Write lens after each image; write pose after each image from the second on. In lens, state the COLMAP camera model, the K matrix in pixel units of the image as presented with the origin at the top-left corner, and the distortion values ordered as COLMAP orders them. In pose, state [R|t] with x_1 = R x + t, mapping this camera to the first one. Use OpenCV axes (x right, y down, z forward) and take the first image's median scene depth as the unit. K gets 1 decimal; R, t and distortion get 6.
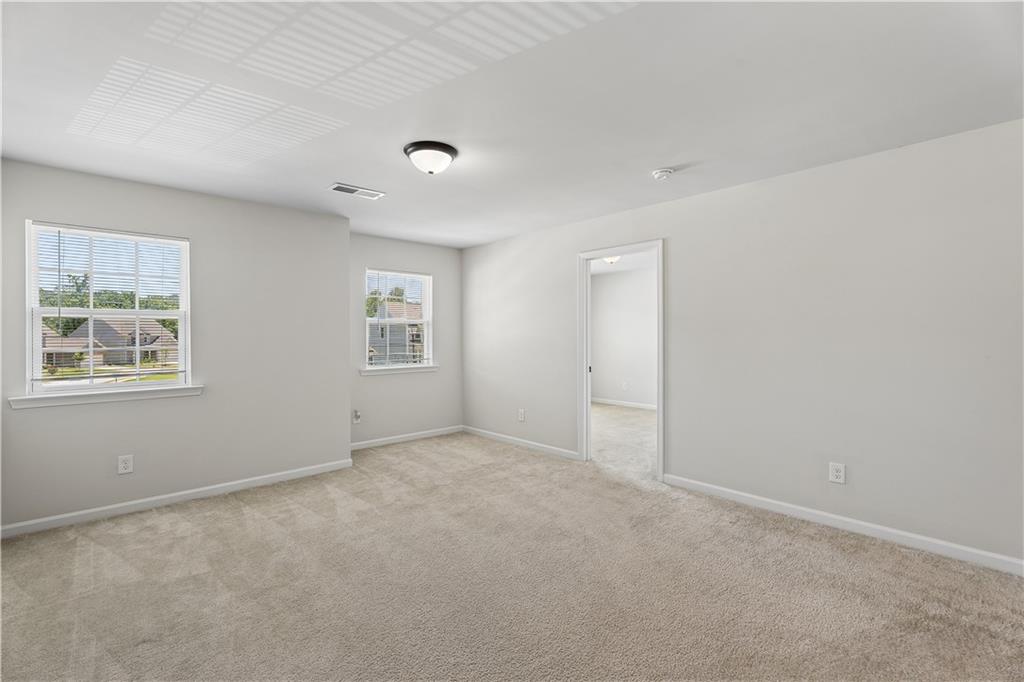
lens RADIAL K [[452.6, 0, 509.0], [0, 452.6, 335.3], [0, 0, 1]] dist [0.001614, 0.000209]
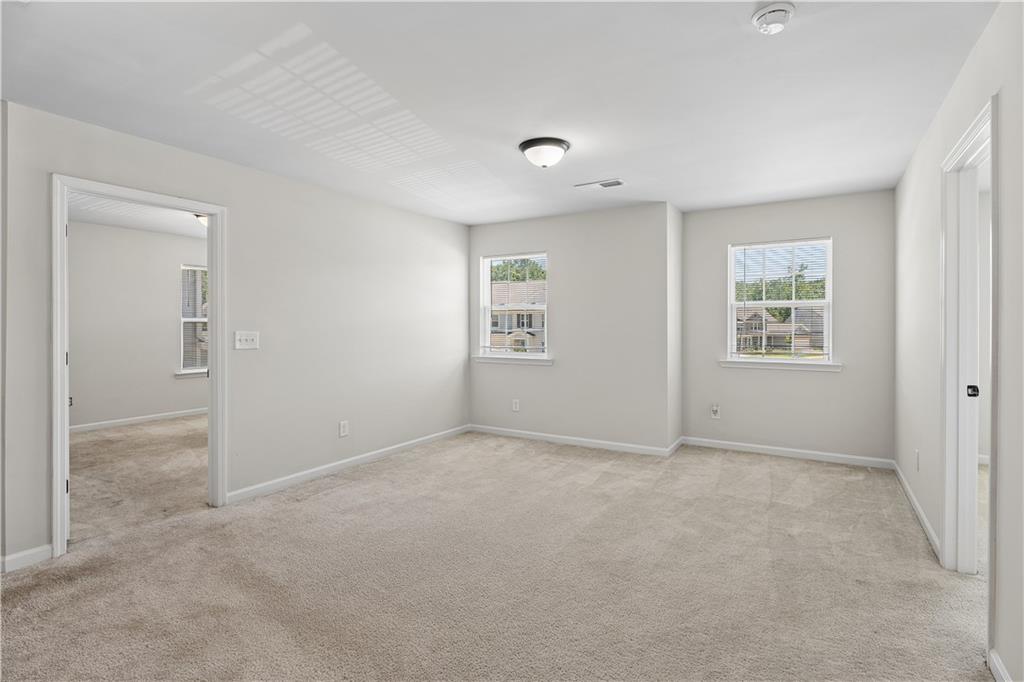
lens RADIAL K [[493.4, 0, 511.9], [0, 493.4, 325.6], [0, 0, 1]] dist [-0.000356, -0.000251]
pose [[0.278657, 0.005440, -0.960375, 0.580514], [0.004684, 0.999964, 0.007023, -0.001697], [0.960379, -0.006455, 0.278621, 0.388755]]
